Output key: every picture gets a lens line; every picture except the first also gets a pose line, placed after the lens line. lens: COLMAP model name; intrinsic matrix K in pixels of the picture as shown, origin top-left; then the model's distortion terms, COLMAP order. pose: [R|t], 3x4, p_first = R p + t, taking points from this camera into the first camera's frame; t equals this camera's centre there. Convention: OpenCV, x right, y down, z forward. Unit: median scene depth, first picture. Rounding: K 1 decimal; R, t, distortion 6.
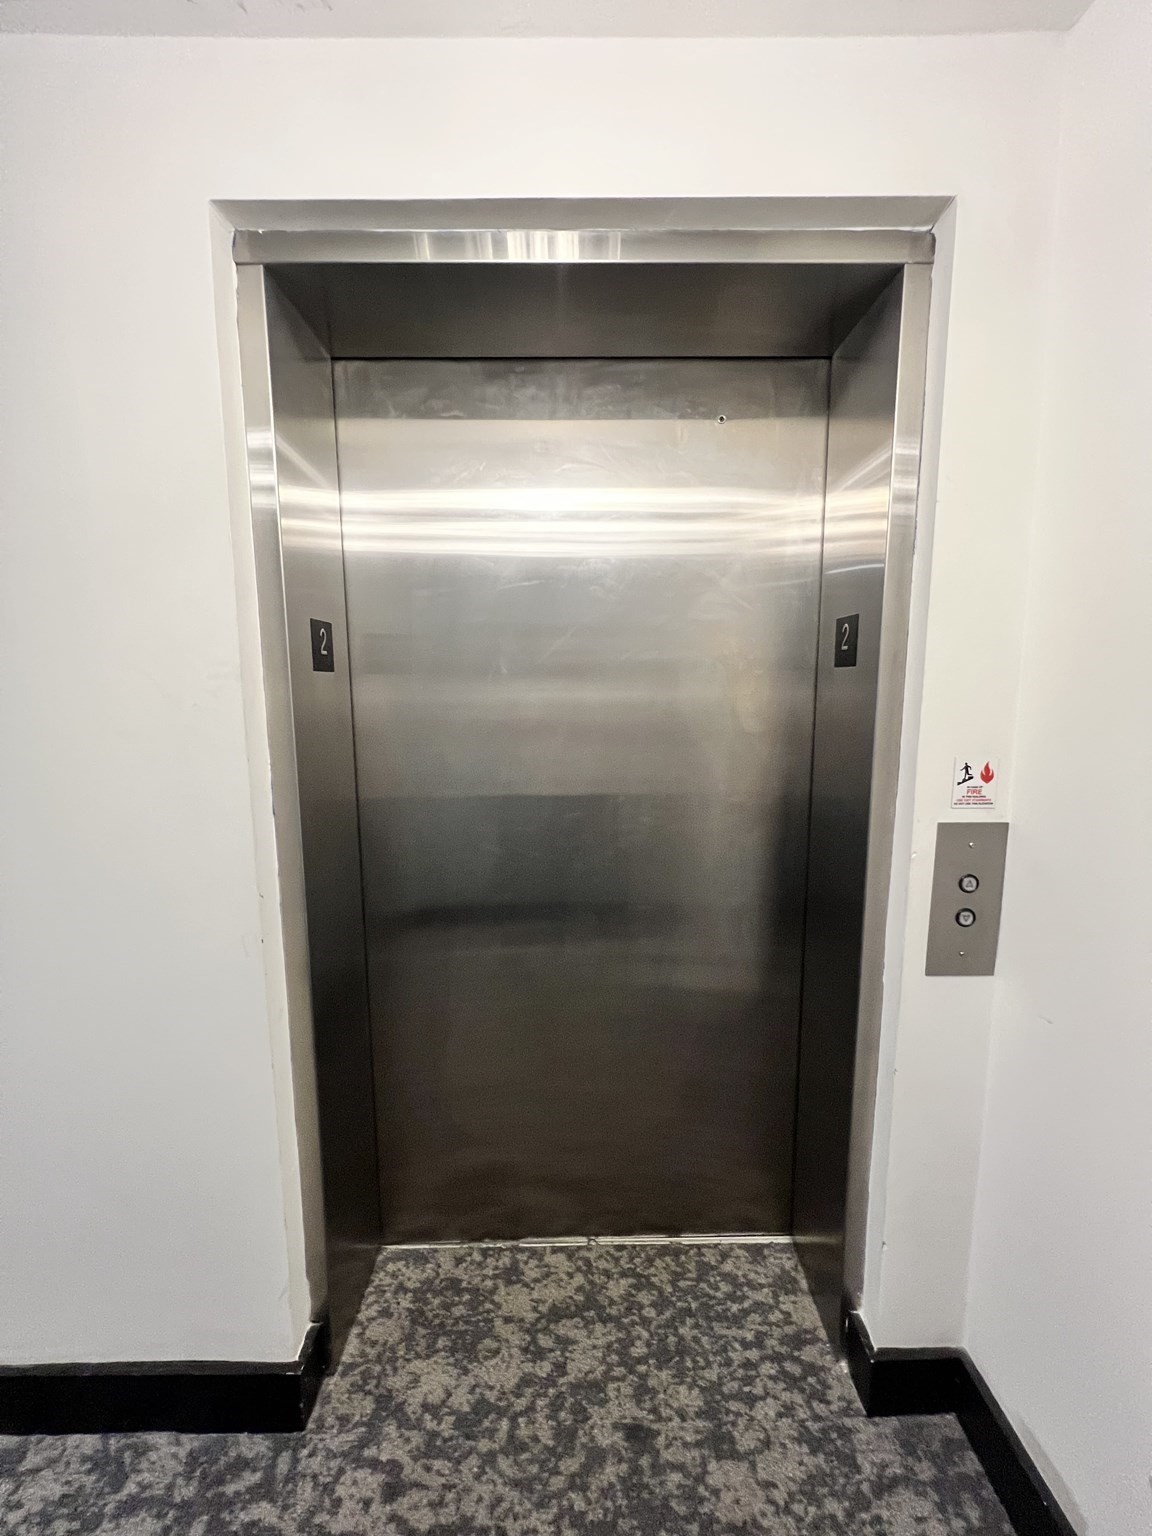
lens RADIAL K [[612.9, 0, 575.8], [0, 612.9, 768.7], [0, 0, 1]] dist [0.001903, 0.000195]
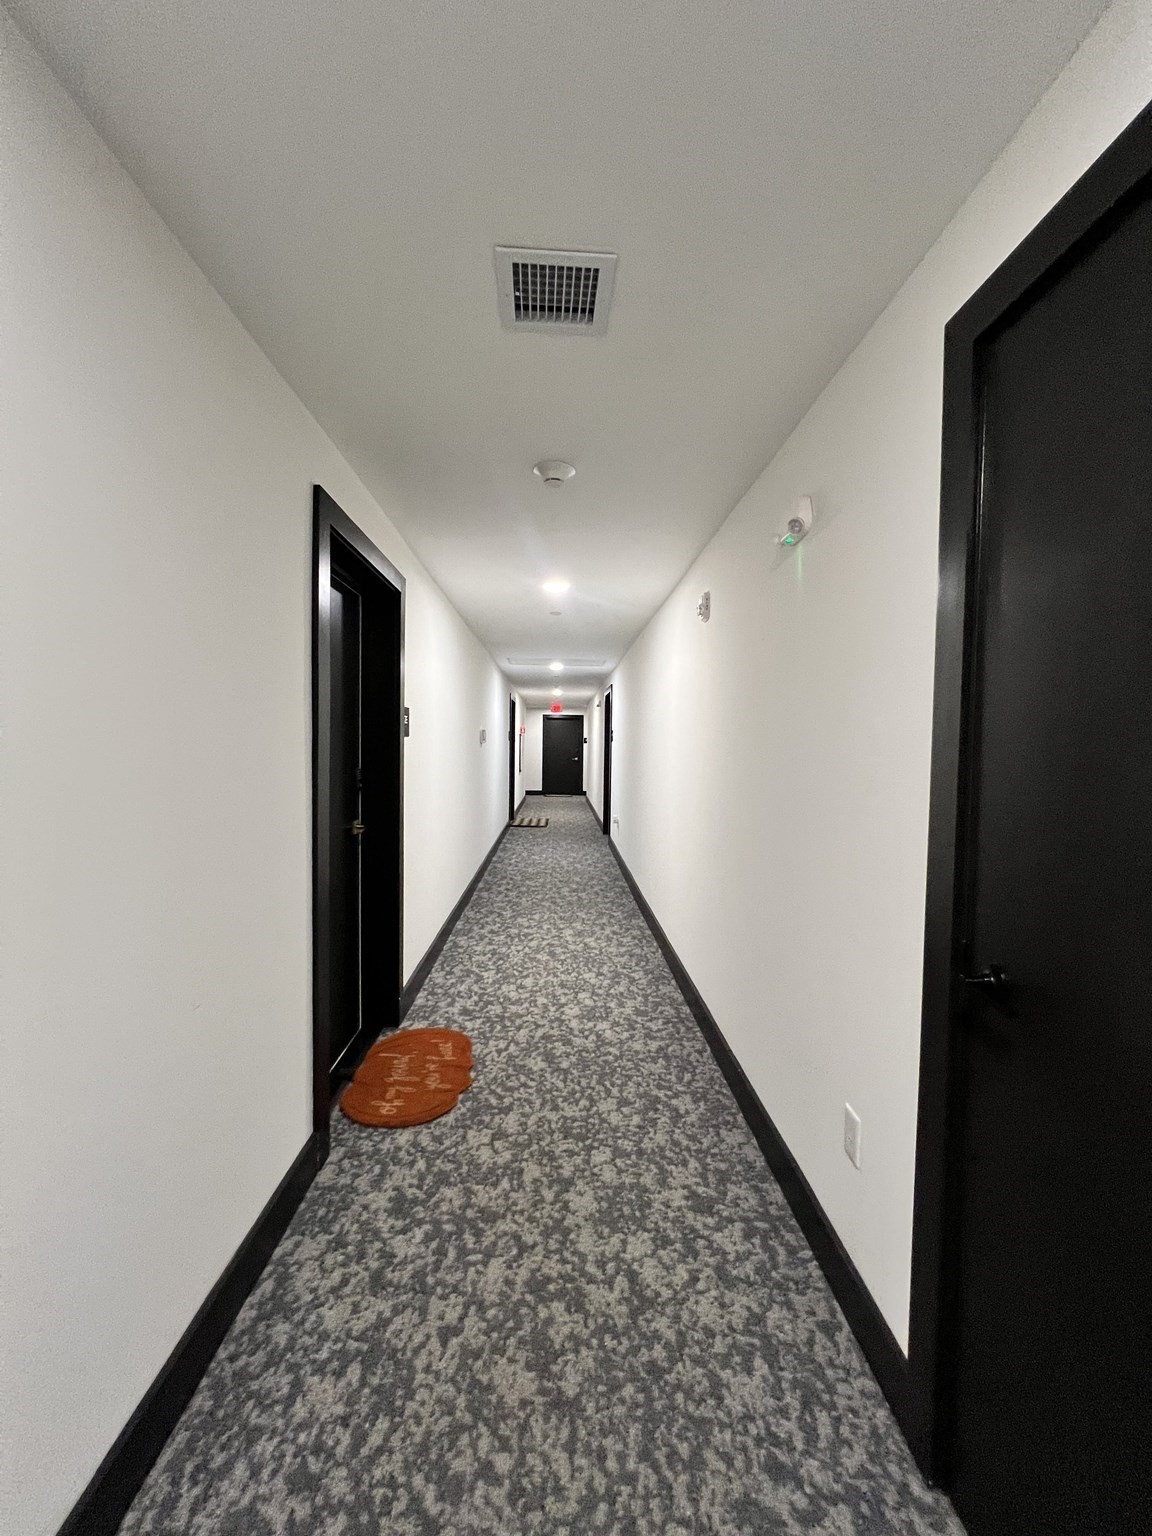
lens RADIAL K [[612.9, 0, 576.2], [0, 612.9, 767.1], [0, 0, 1]] dist [0.001903, 0.000195]
pose [[0.001030, 0.036430, -0.999336, 1.137906], [-0.143837, 0.988950, 0.035903, -0.100746], [0.989601, 0.143705, 0.006259, 0.769243]]
